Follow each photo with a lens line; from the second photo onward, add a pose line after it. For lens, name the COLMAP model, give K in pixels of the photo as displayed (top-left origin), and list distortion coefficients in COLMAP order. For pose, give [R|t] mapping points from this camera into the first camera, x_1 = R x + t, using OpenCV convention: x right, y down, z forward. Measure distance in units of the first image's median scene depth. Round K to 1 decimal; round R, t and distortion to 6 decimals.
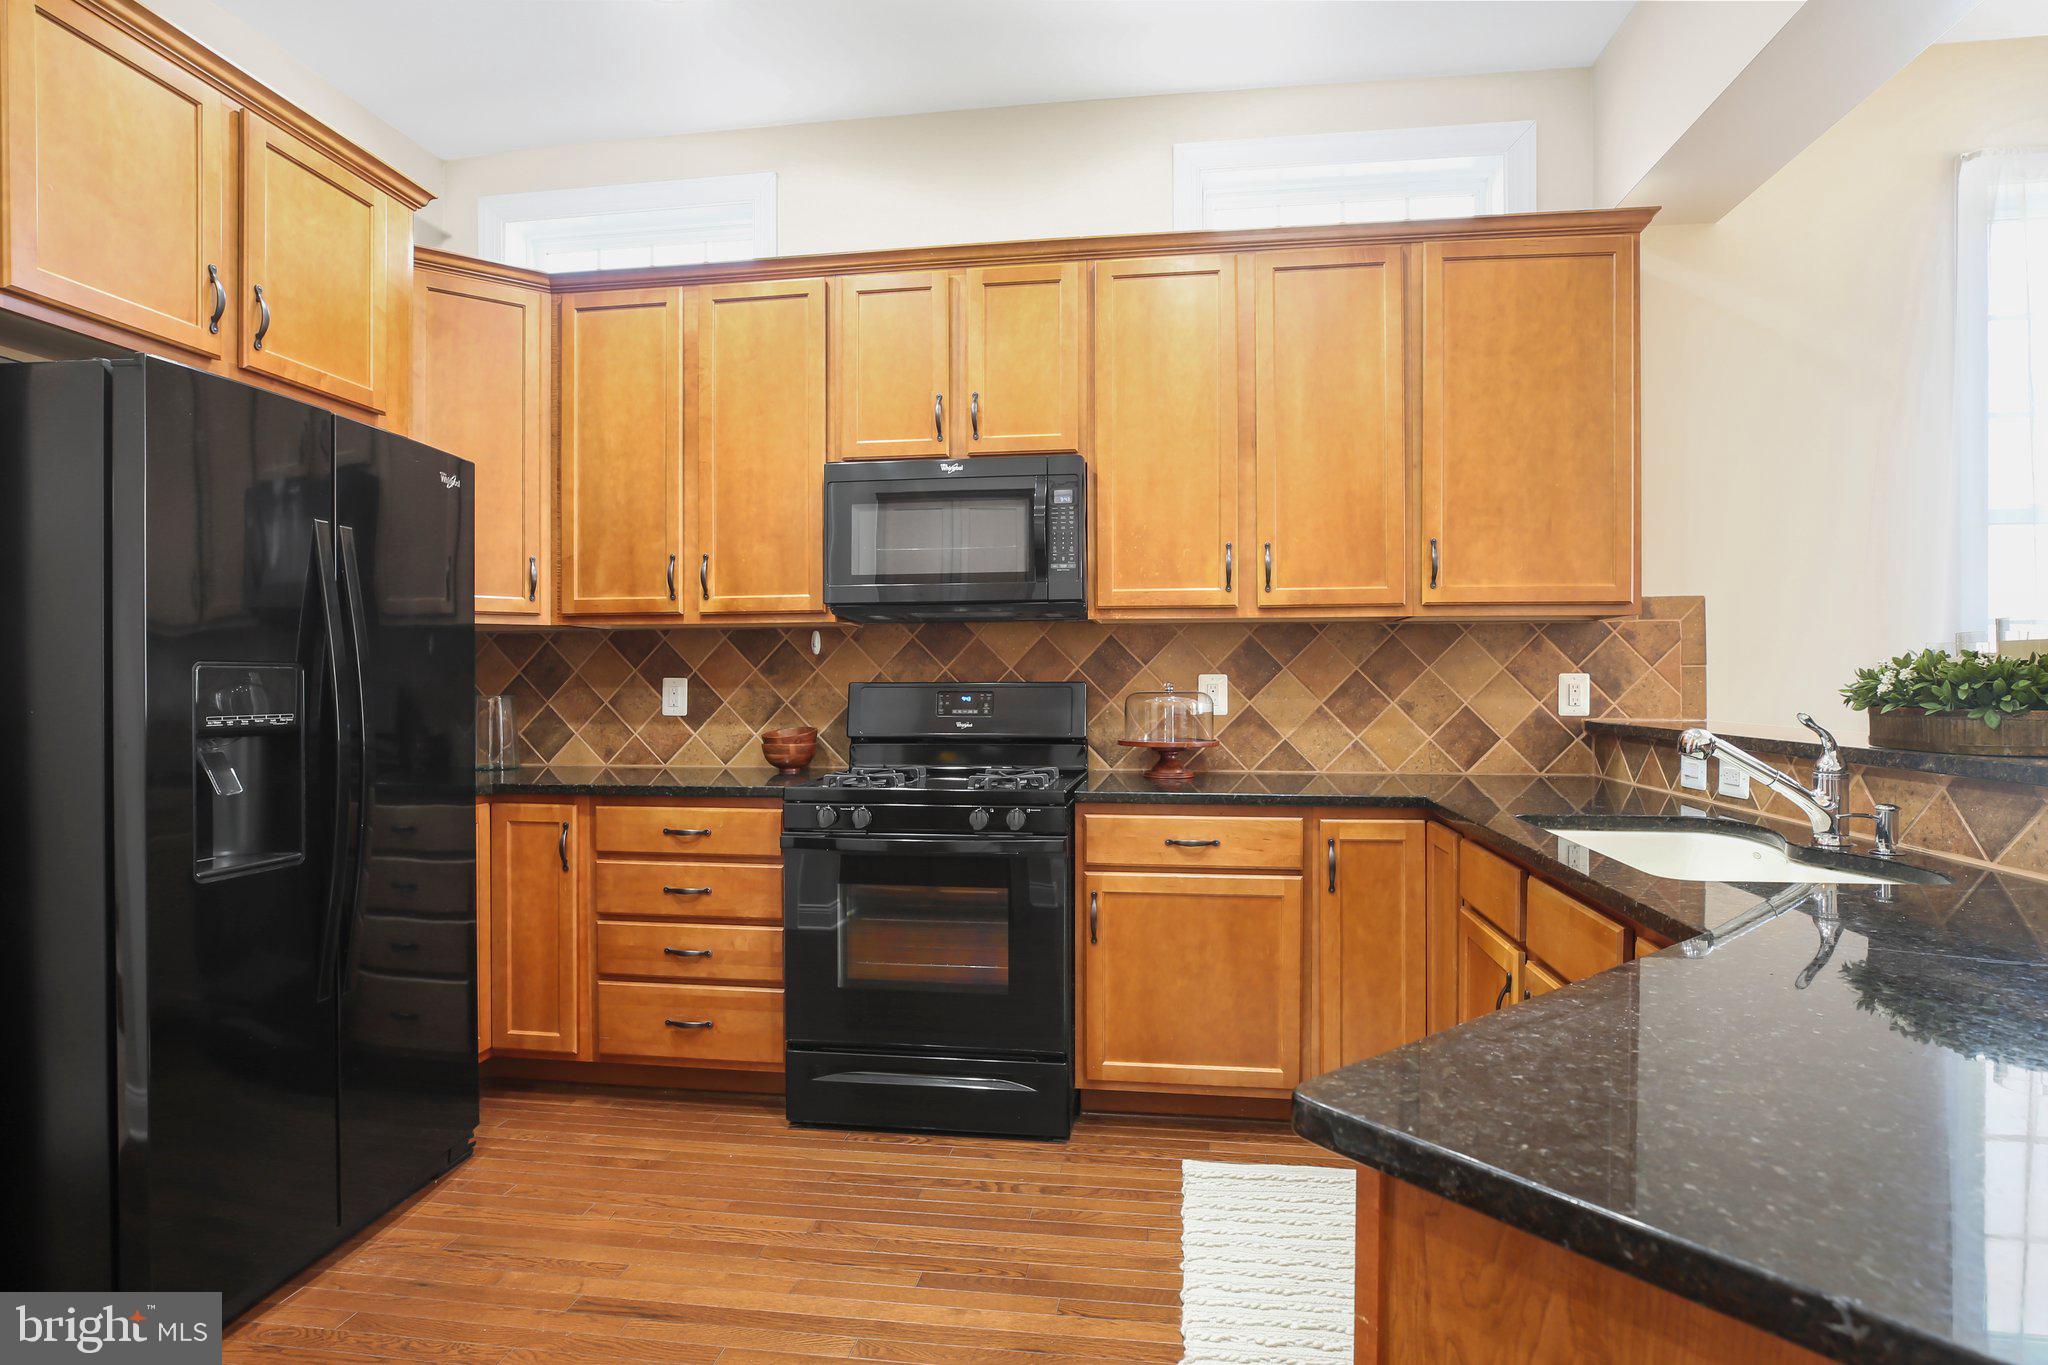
lens RADIAL K [[1091.6, 0, 1024.0], [0, 1091.6, 682.5], [0, 0, 1]] dist [-0.023091, 0.000890]
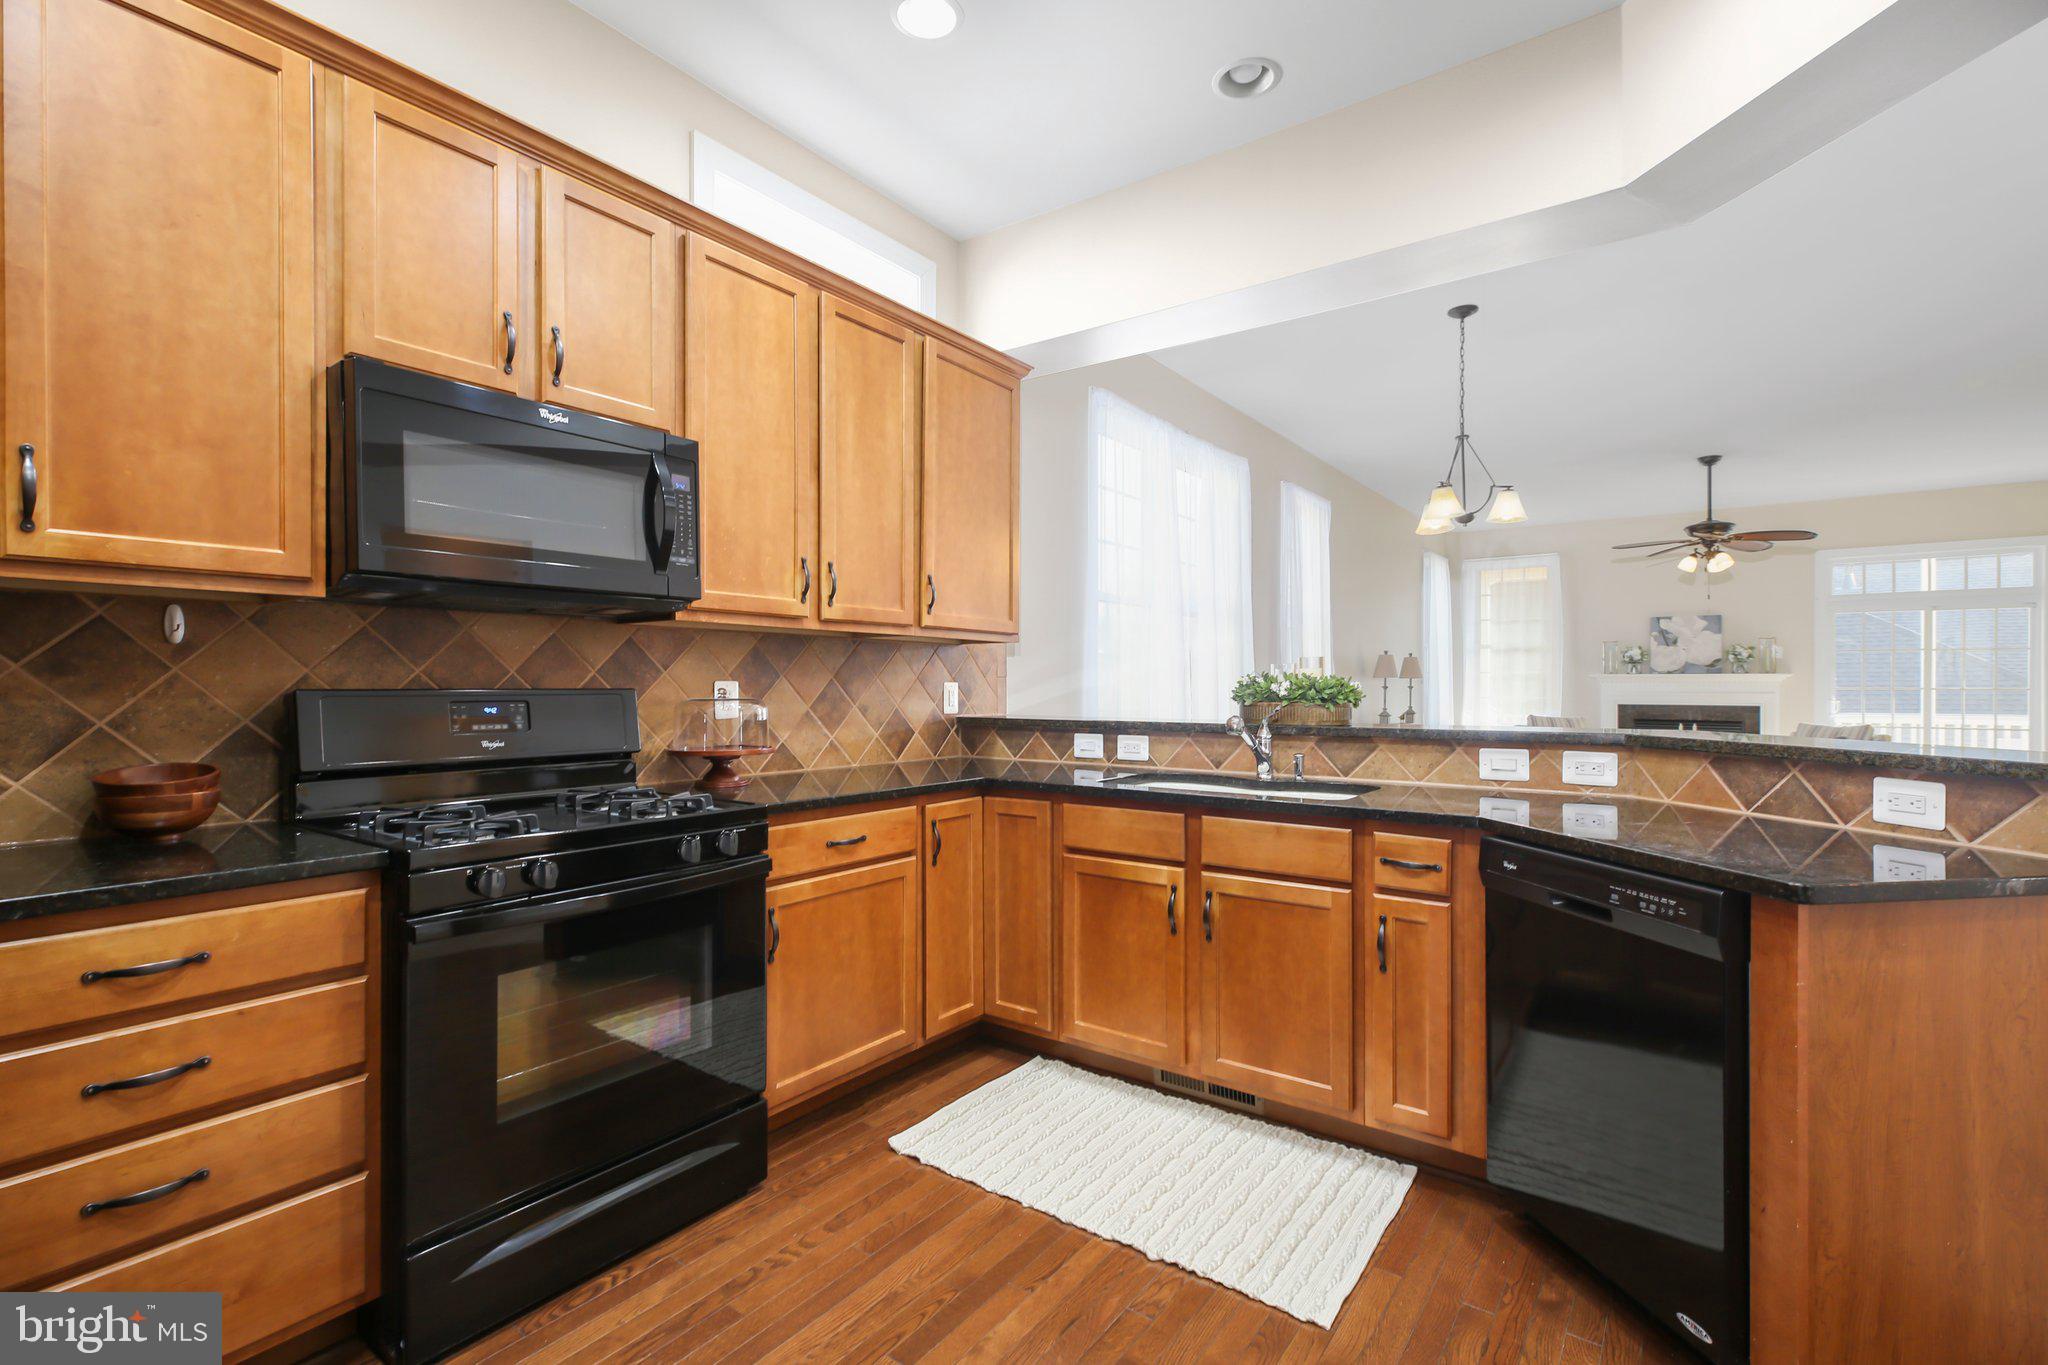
lens RADIAL K [[939.7, 0, 1040.4], [0, 939.7, 683.3], [0, 0, 1]] dist [0.015432, -0.000604]
pose [[0.451517, 0.005384, 0.892246, -0.507855], [-0.000466, 0.999983, -0.005798, -0.000646], [-0.892263, 0.002203, 0.451512, 0.374152]]
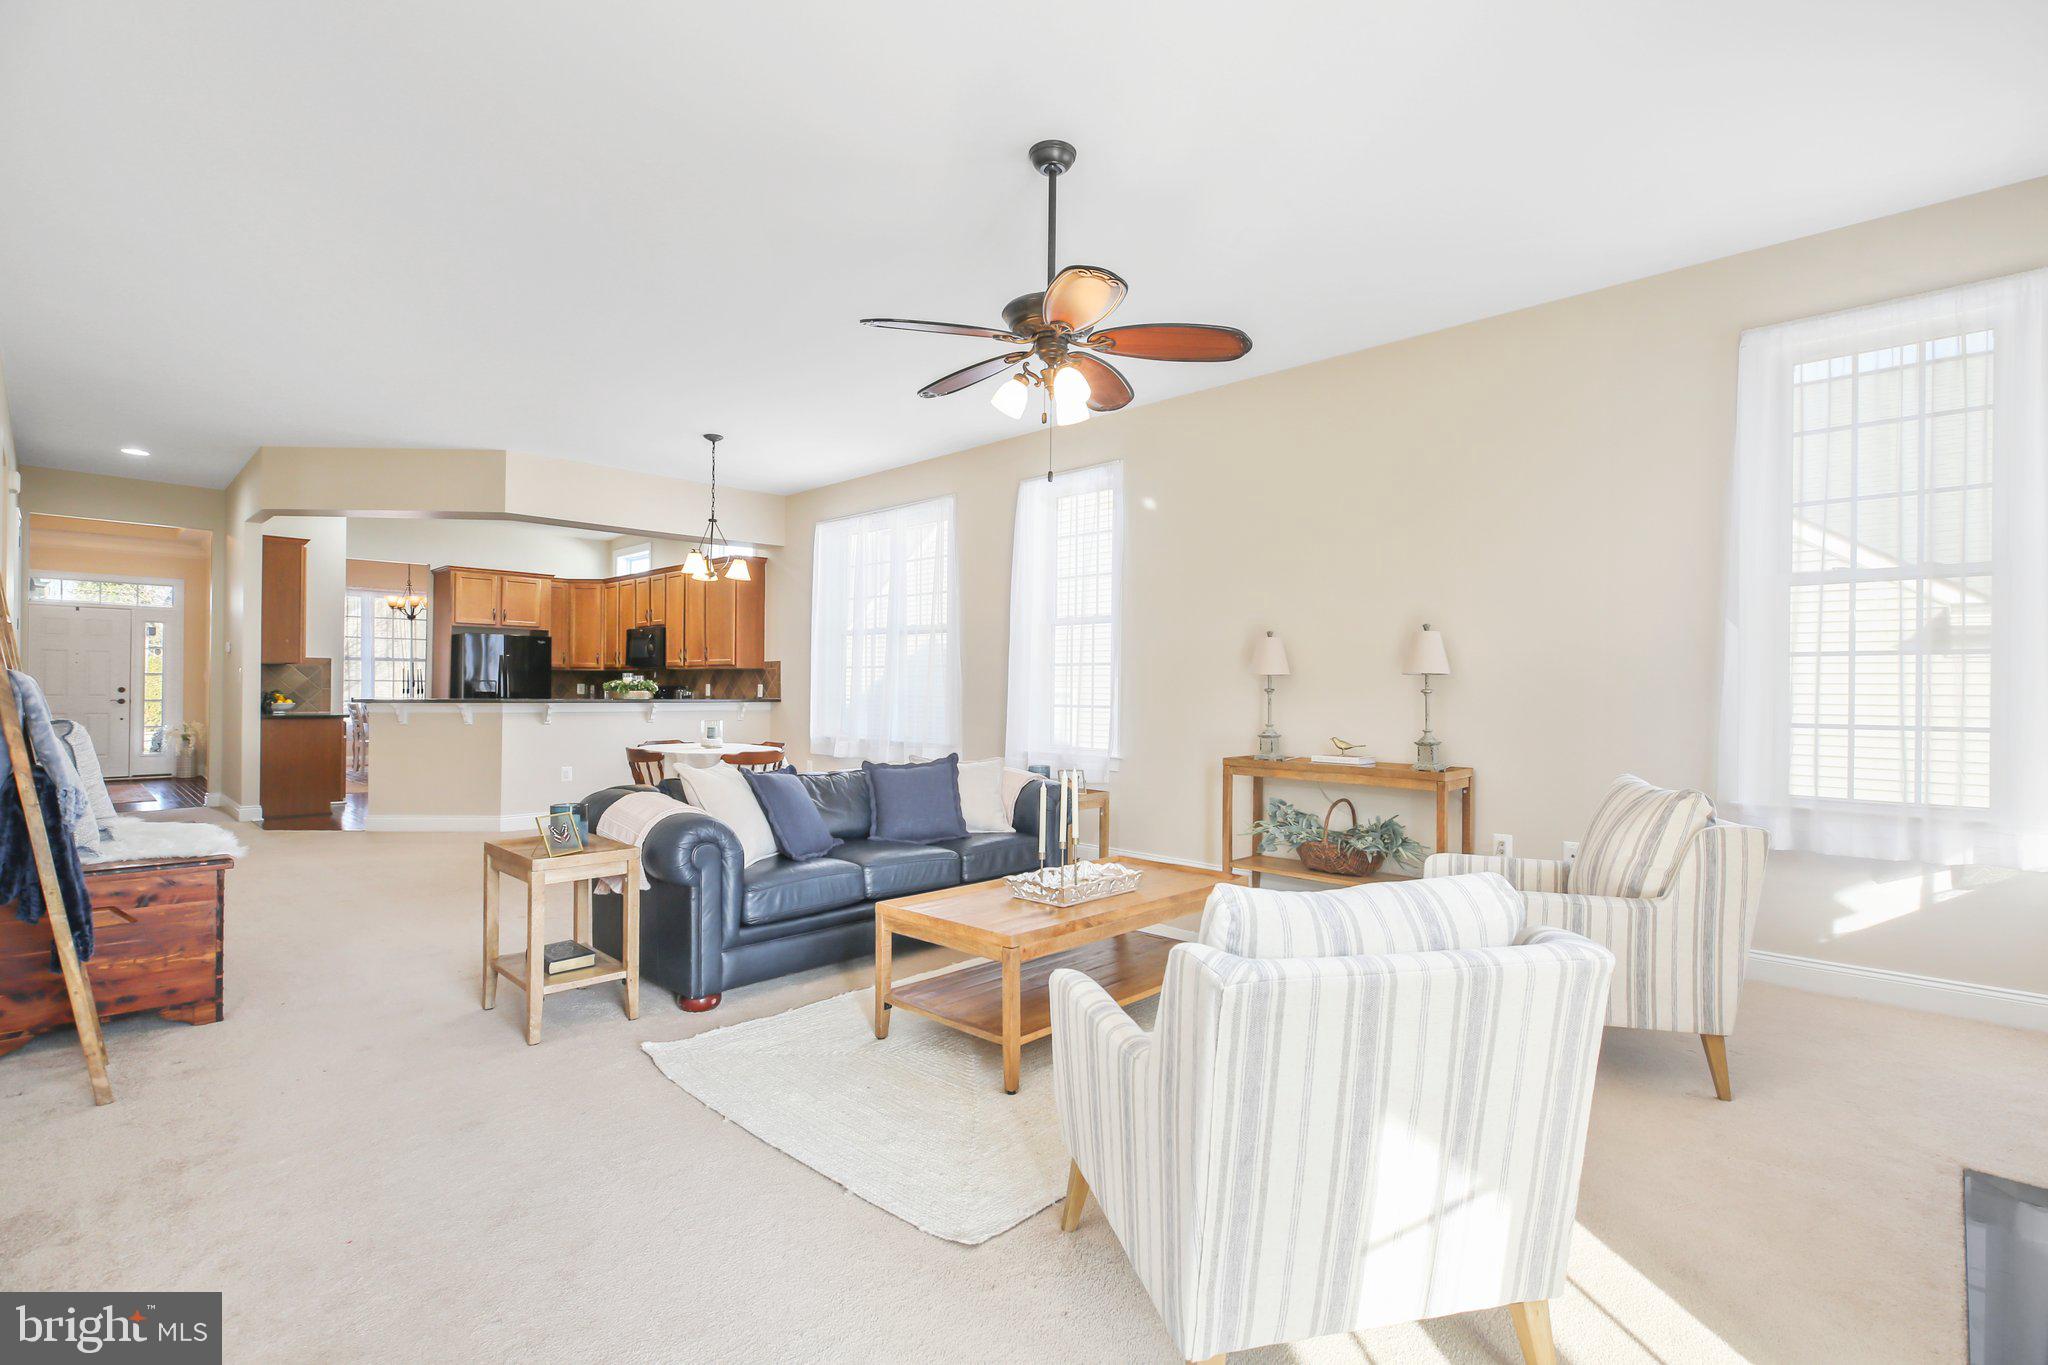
lens RADIAL K [[945.1, 0, 1038.5], [0, 945.1, 683.9], [0, 0, 1]] dist [0.011240, -0.014170]
pose [[0.811975, 0.005639, -0.583666, 2.997167], [-0.008787, 0.999958, -0.002564, -0.009386], [0.583627, 0.007211, 0.811990, -0.896913]]
